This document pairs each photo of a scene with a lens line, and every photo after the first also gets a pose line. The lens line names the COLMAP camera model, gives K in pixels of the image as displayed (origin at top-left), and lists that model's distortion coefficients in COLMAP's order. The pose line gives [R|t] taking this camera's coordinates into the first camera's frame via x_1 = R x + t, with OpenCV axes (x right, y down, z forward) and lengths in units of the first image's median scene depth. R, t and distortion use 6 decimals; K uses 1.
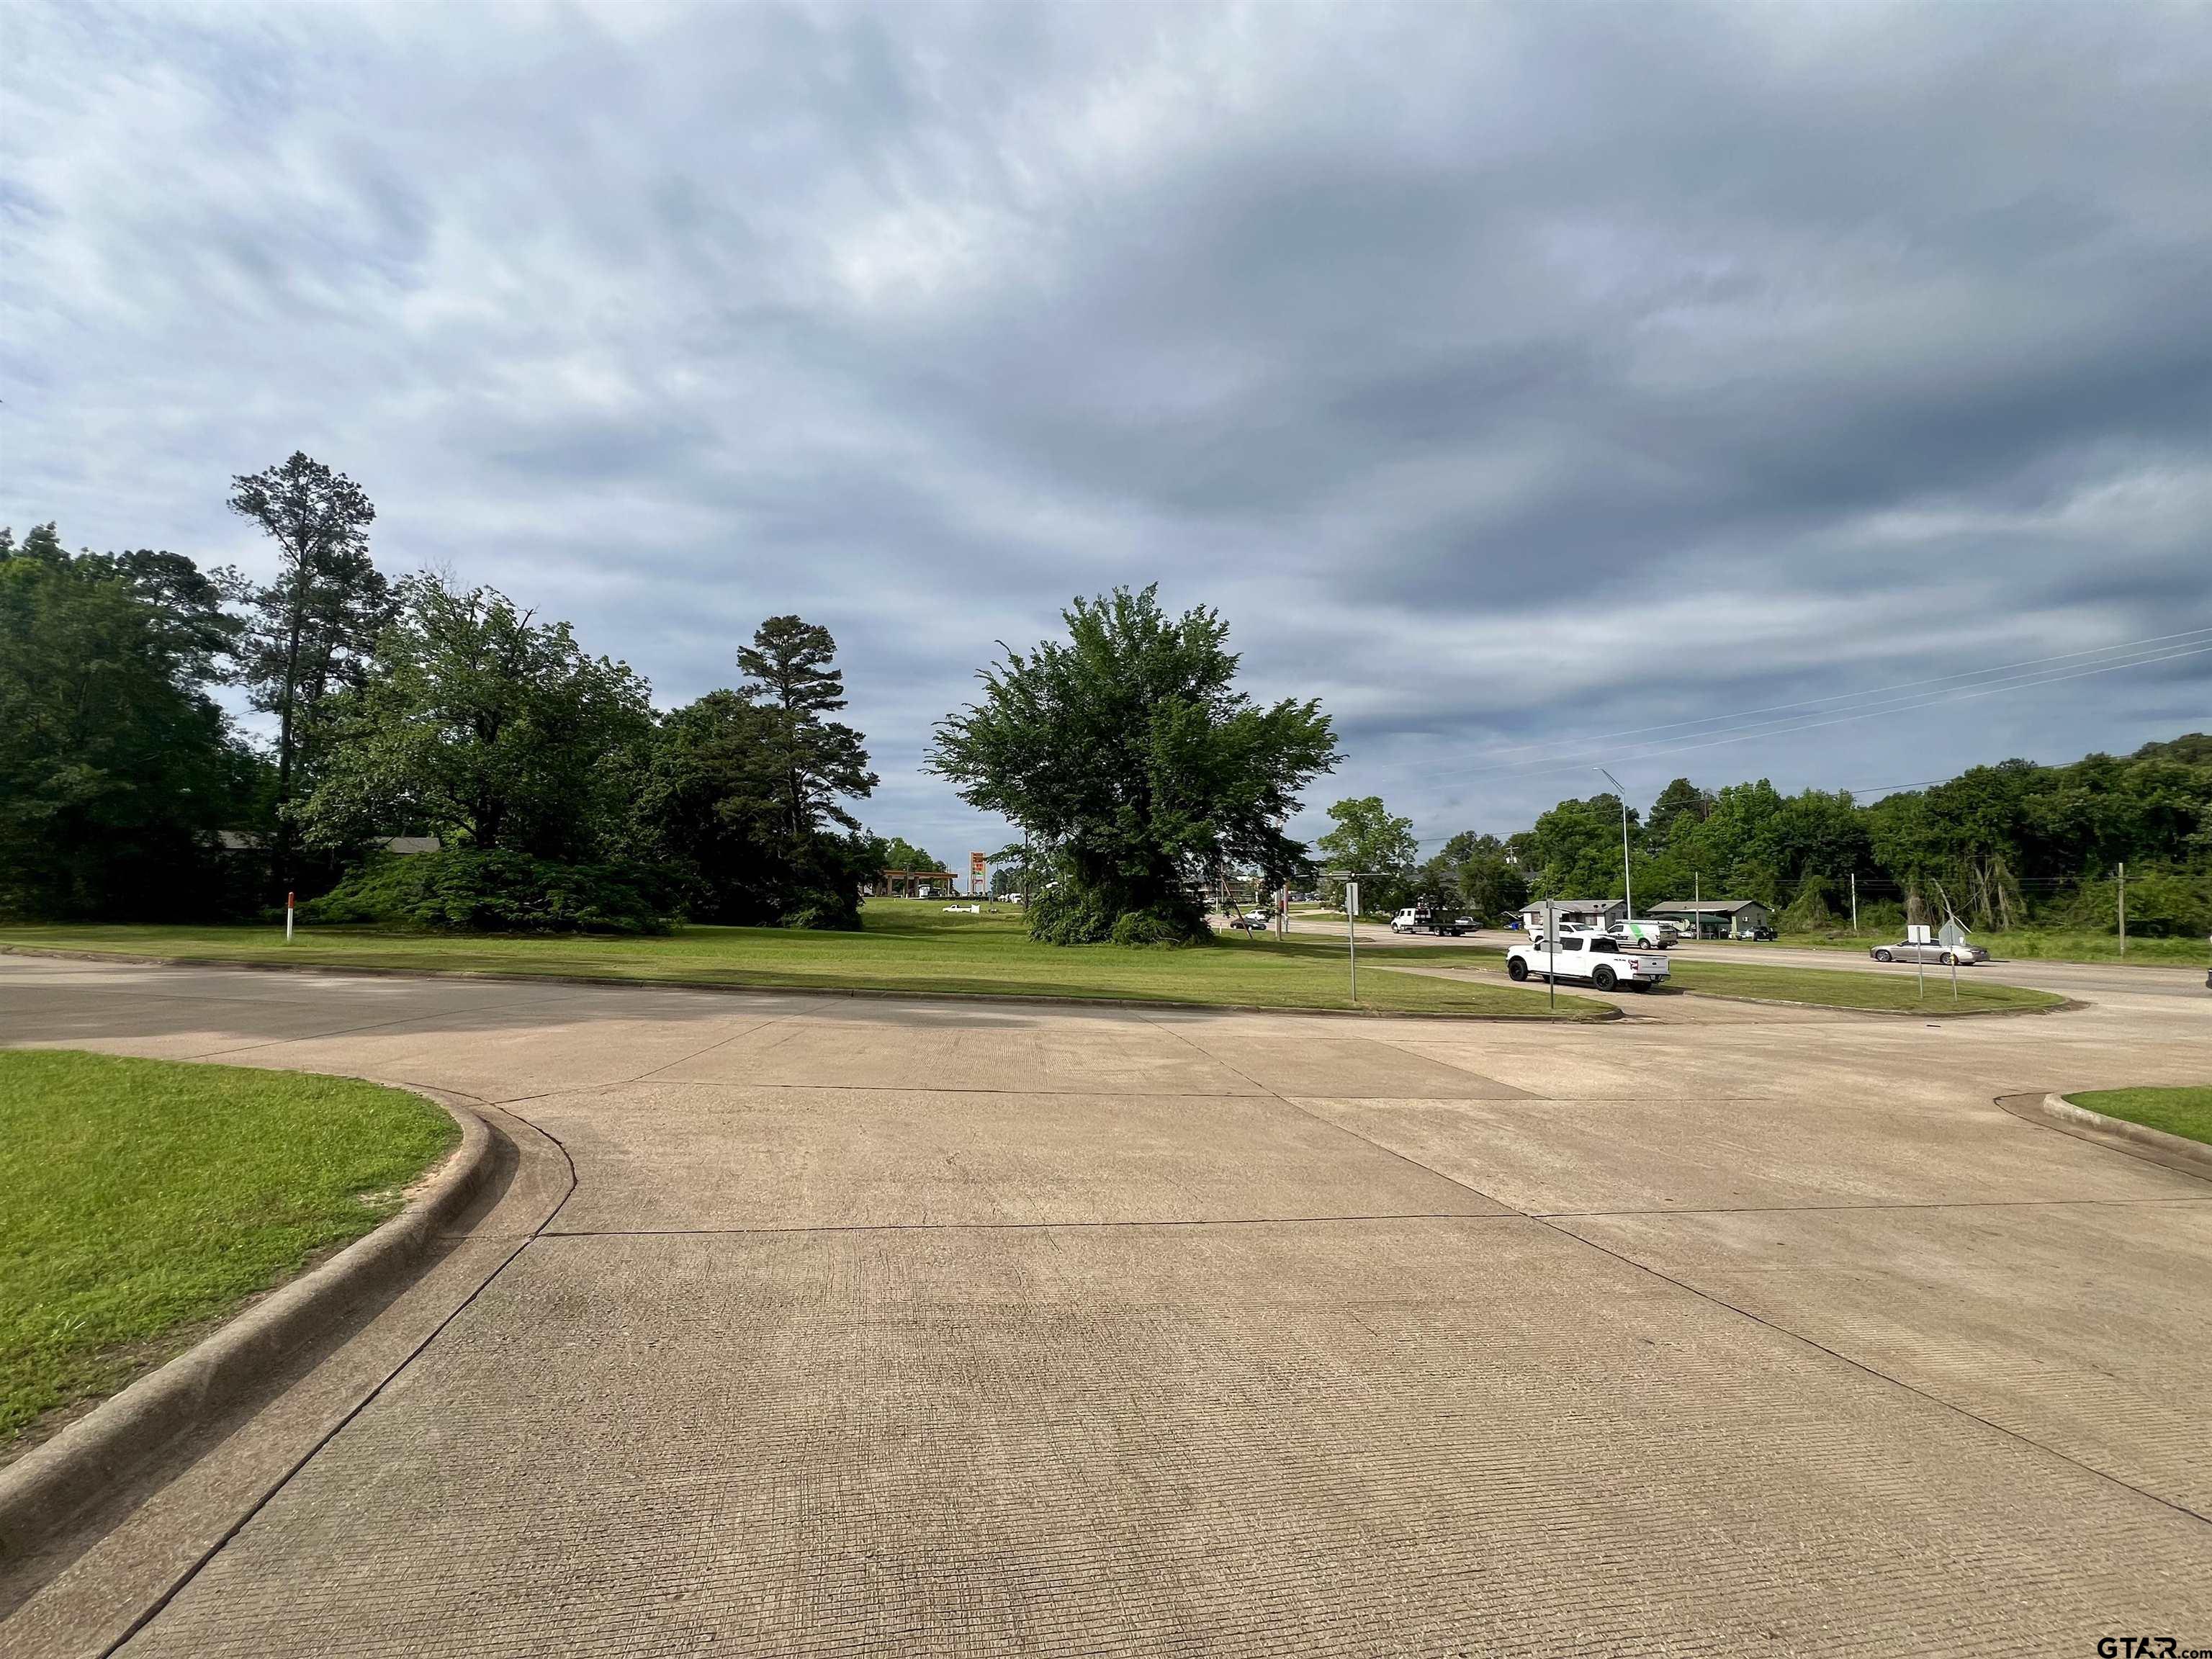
lens RADIAL K [[885.3, 0, 1107.2], [0, 885.3, 850.8], [0, 0, 1]] dist [-0.002446, 0.001417]
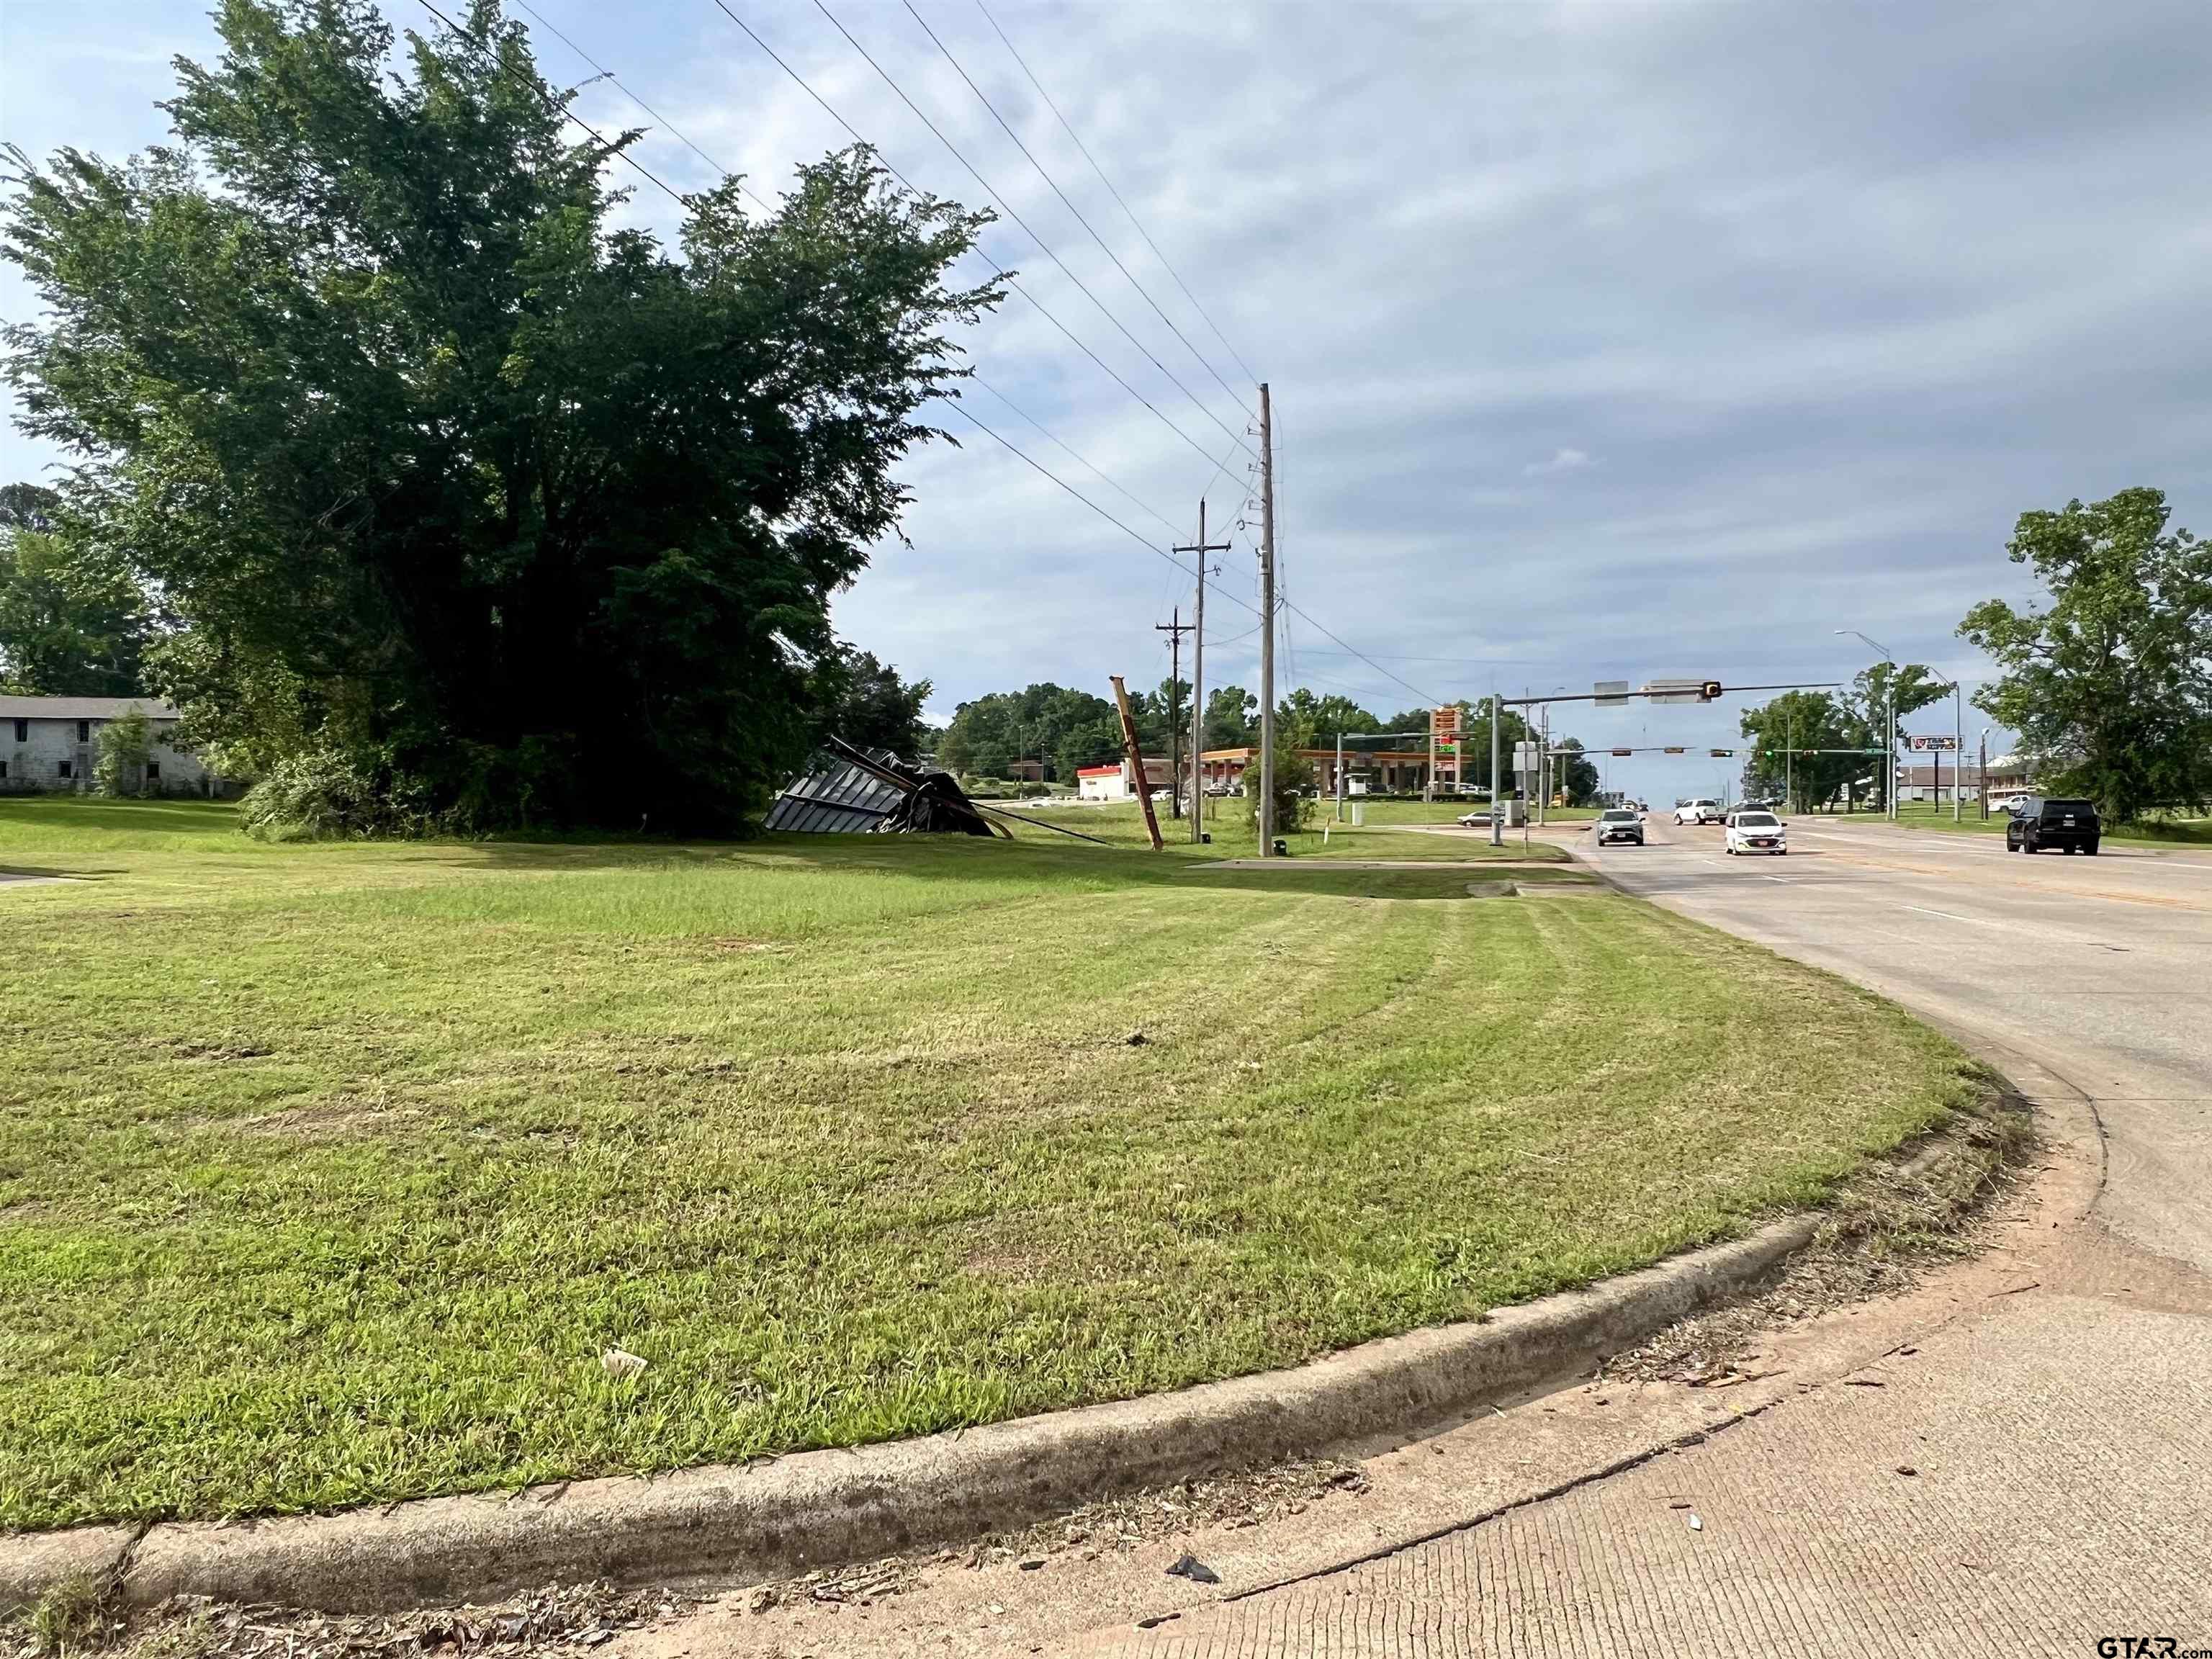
lens RADIAL K [[1503.7, 0, 1103.1], [0, 1503.7, 840.6], [0, 0, 1]] dist [-0.003362, 0.014065]
pose [[0.821353, 0.010772, -0.570319, 0.287465], [0.029666, 0.997662, 0.061567, 0.030256], [0.569649, -0.067487, 0.819113, 0.229689]]
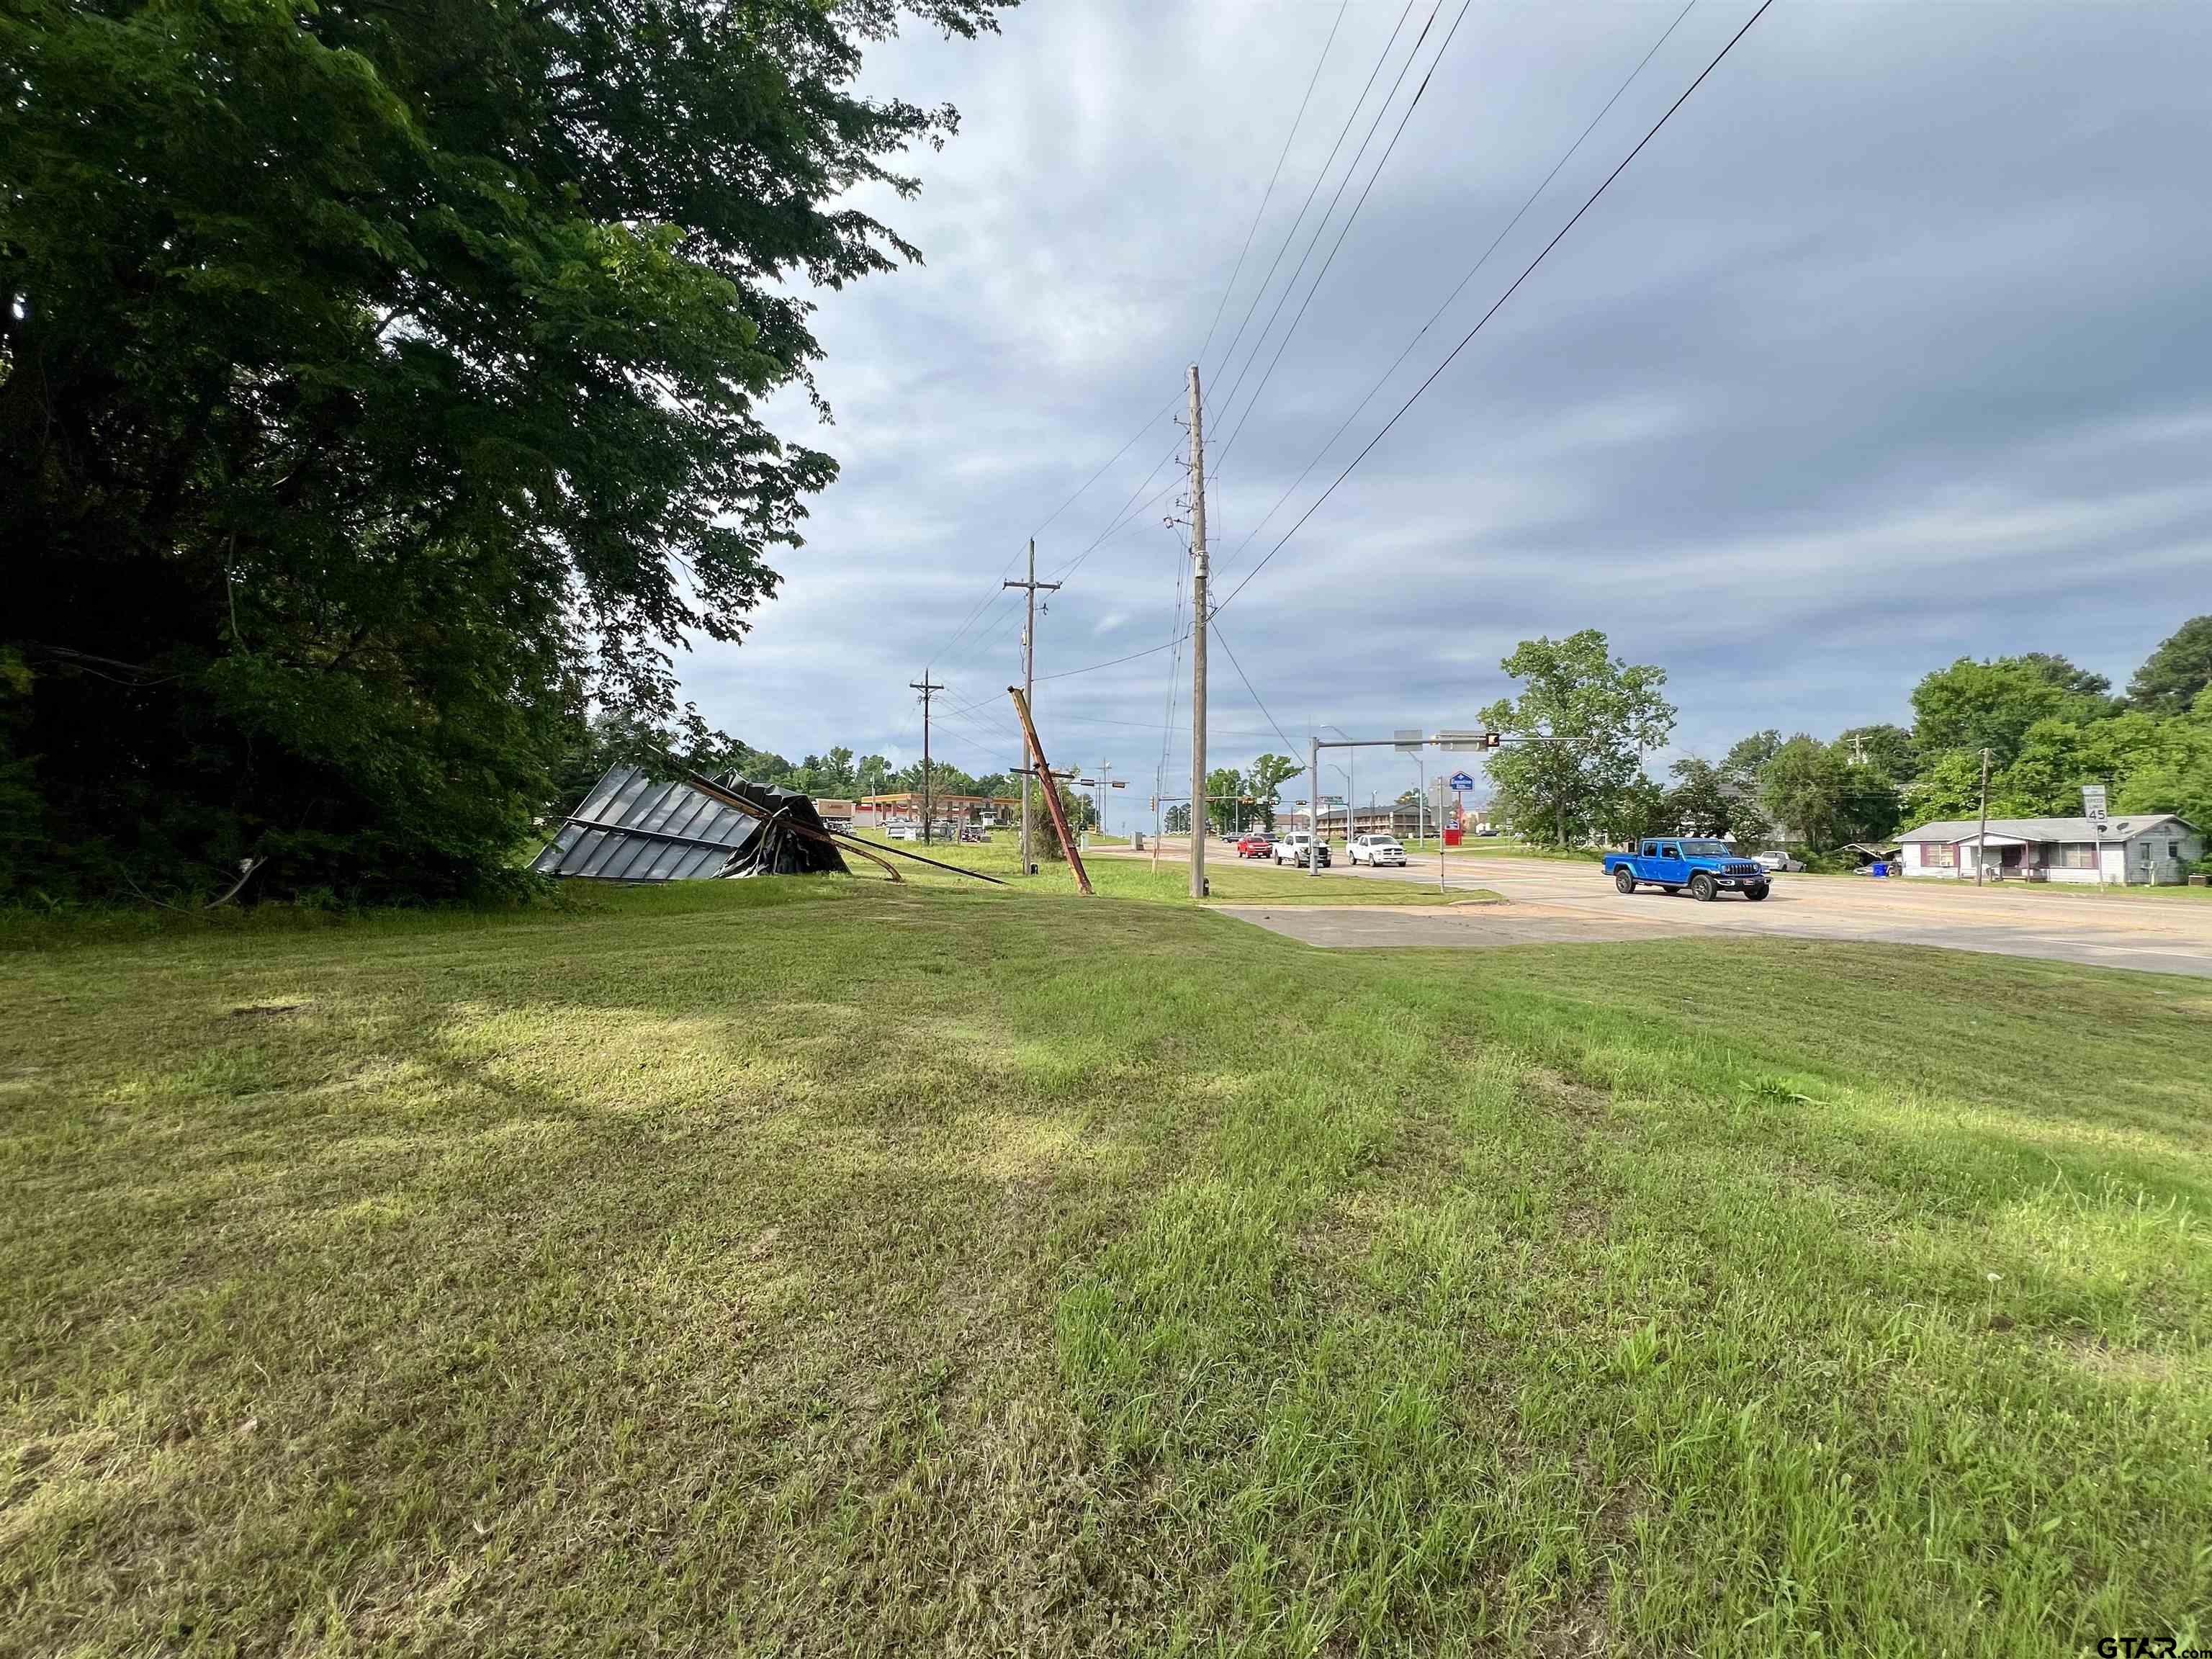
lens RADIAL K [[885.3, 0, 1108.7], [0, 885.3, 846.8], [0, 0, 1]] dist [-0.002446, 0.001417]
pose [[0.971295, 0.008609, -0.237721, 0.134595], [0.006148, 0.998103, 0.061266, 0.035271], [0.237798, -0.060969, 0.969399, 0.365997]]
